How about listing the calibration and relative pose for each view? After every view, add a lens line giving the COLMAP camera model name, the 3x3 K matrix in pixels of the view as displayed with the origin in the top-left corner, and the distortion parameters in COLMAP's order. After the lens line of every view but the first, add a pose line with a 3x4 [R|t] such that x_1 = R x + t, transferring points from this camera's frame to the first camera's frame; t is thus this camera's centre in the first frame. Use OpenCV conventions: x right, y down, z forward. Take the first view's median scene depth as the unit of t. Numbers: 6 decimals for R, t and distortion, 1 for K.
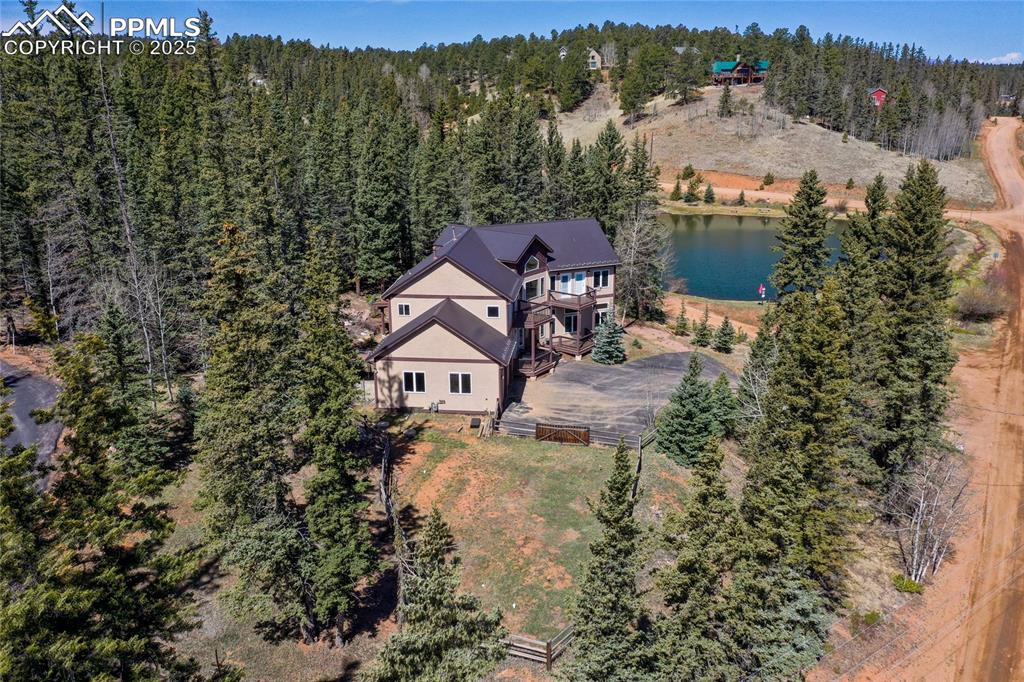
lens RADIAL K [[825.7, 0, 512.0], [0, 825.7, 341.0], [0, 0, 1]] dist [-0.007222, 0.004358]
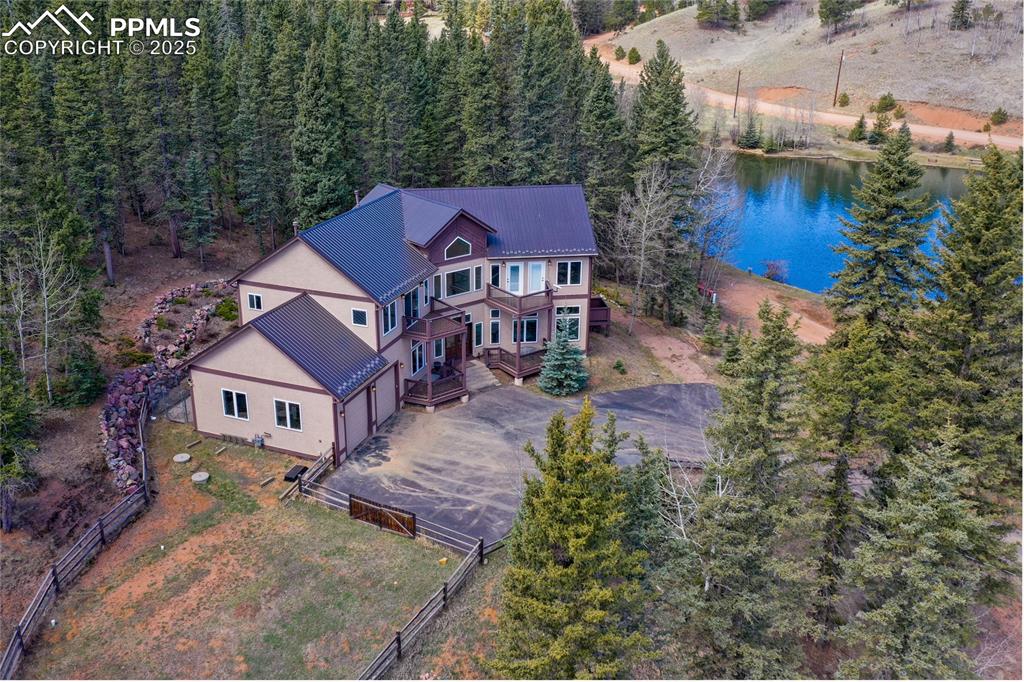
lens RADIAL K [[915.6, 0, 451.2], [0, 915.6, 297.0], [0, 0, 1]] dist [0.001511, 0.009741]
pose [[0.957256, 0.093567, -0.273689, 0.236117], [-0.085577, 0.995487, 0.041015, -0.080651], [0.276292, -0.015840, 0.960943, 0.215122]]
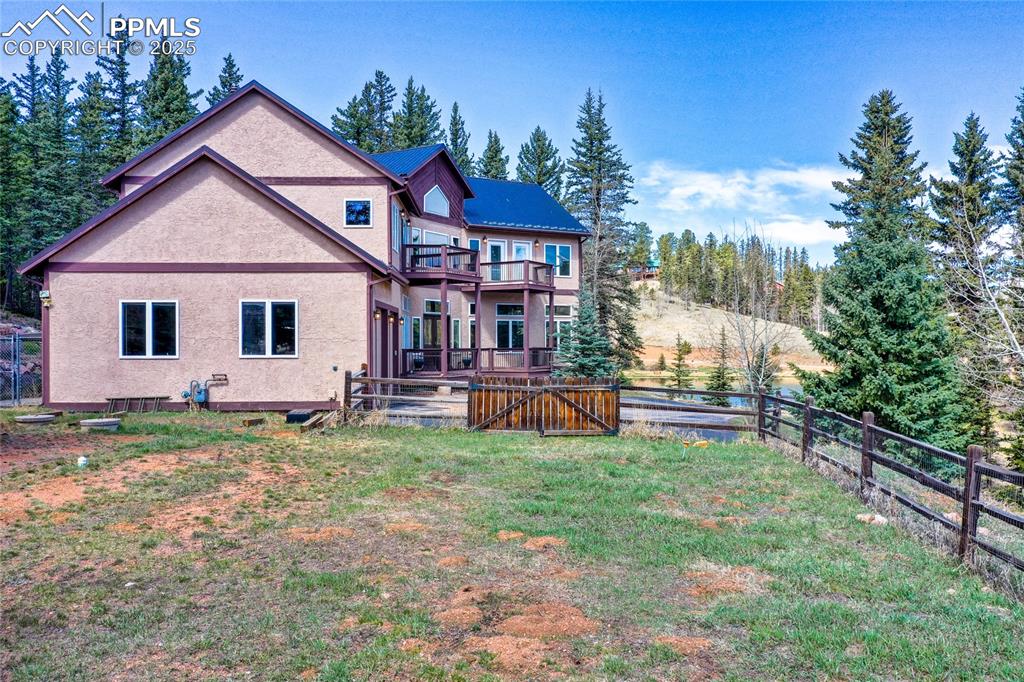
lens RADIAL K [[825.7, 0, 512.0], [0, 825.7, 341.0], [0, 0, 1]] dist [-0.007222, 0.004358]
pose [[0.990234, 0.001248, 0.139408, -0.001730], [0.039980, 0.955418, -0.292536, 0.145676], [-0.133558, 0.295253, 0.946038, 0.501772]]
